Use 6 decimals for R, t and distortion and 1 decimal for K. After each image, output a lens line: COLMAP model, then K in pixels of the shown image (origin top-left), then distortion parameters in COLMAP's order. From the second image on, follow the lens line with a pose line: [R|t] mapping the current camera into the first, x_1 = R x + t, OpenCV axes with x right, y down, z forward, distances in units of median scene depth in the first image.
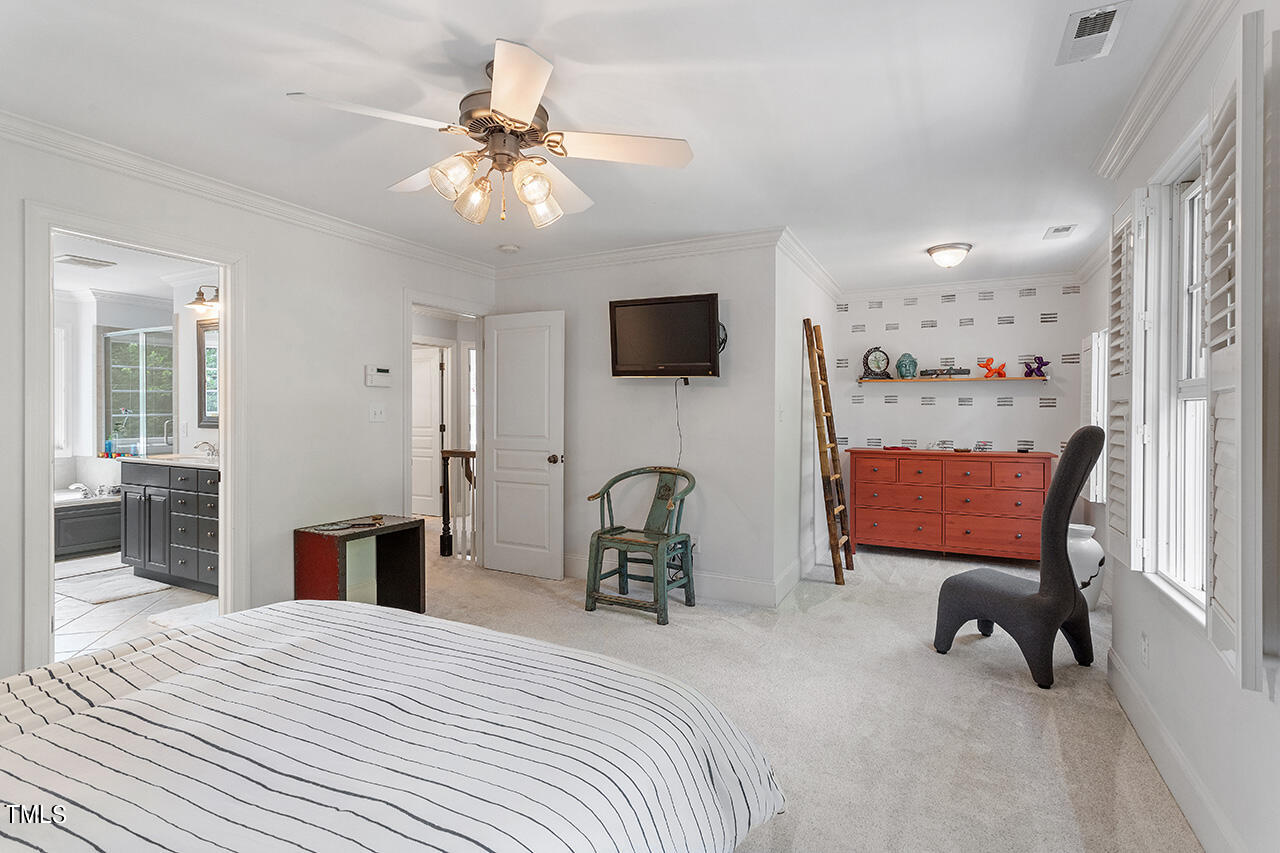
lens RADIAL K [[616.9, 0, 664.4], [0, 616.9, 422.7], [0, 0, 1]] dist [0.003470, 0.000538]
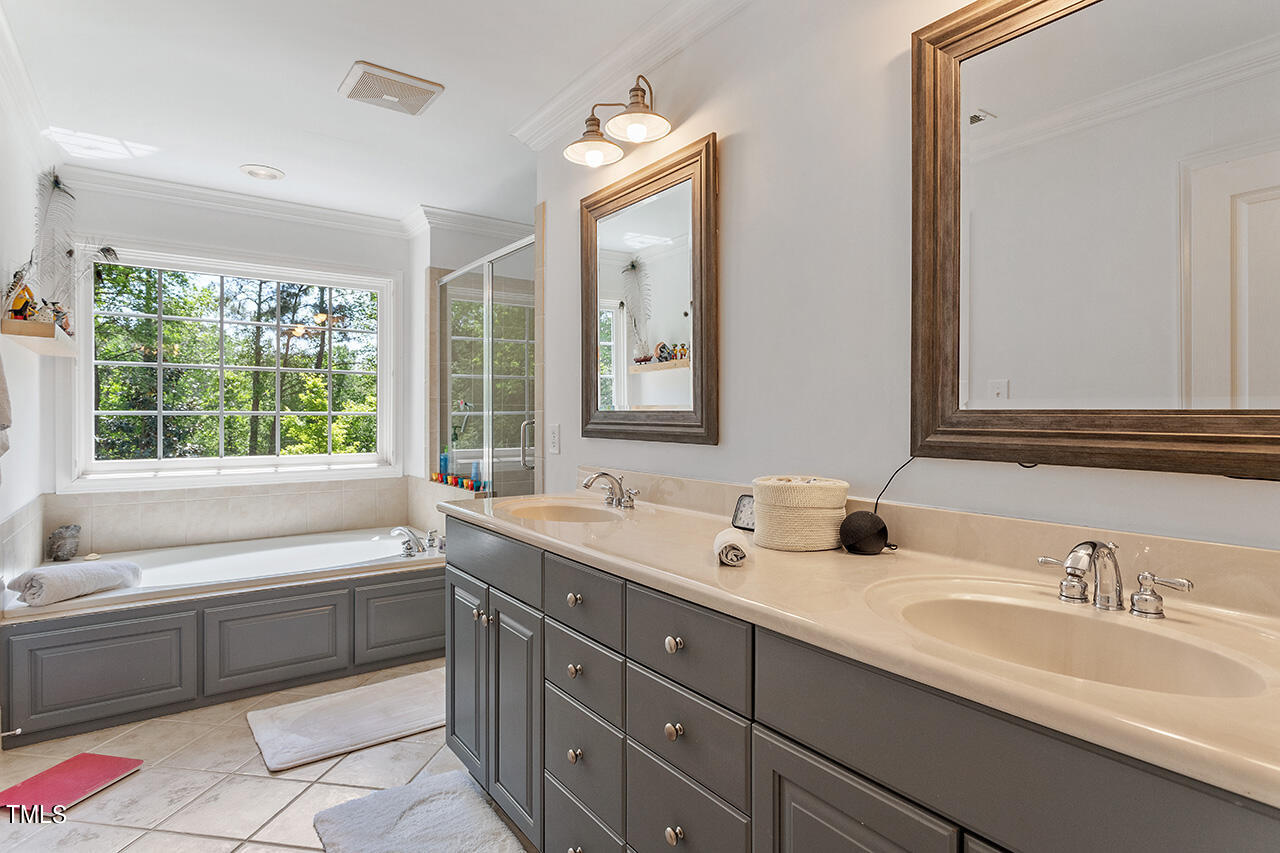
lens RADIAL K [[653.1, 0, 636.5], [0, 653.1, 422.9], [0, 0, 1]] dist [0.004755, 0.001418]
pose [[0.887395, 0.002184, -0.461004, -0.430825], [-0.005359, 0.999970, -0.005579, 0.000628], [0.460978, 0.007421, 0.887380, 0.514280]]
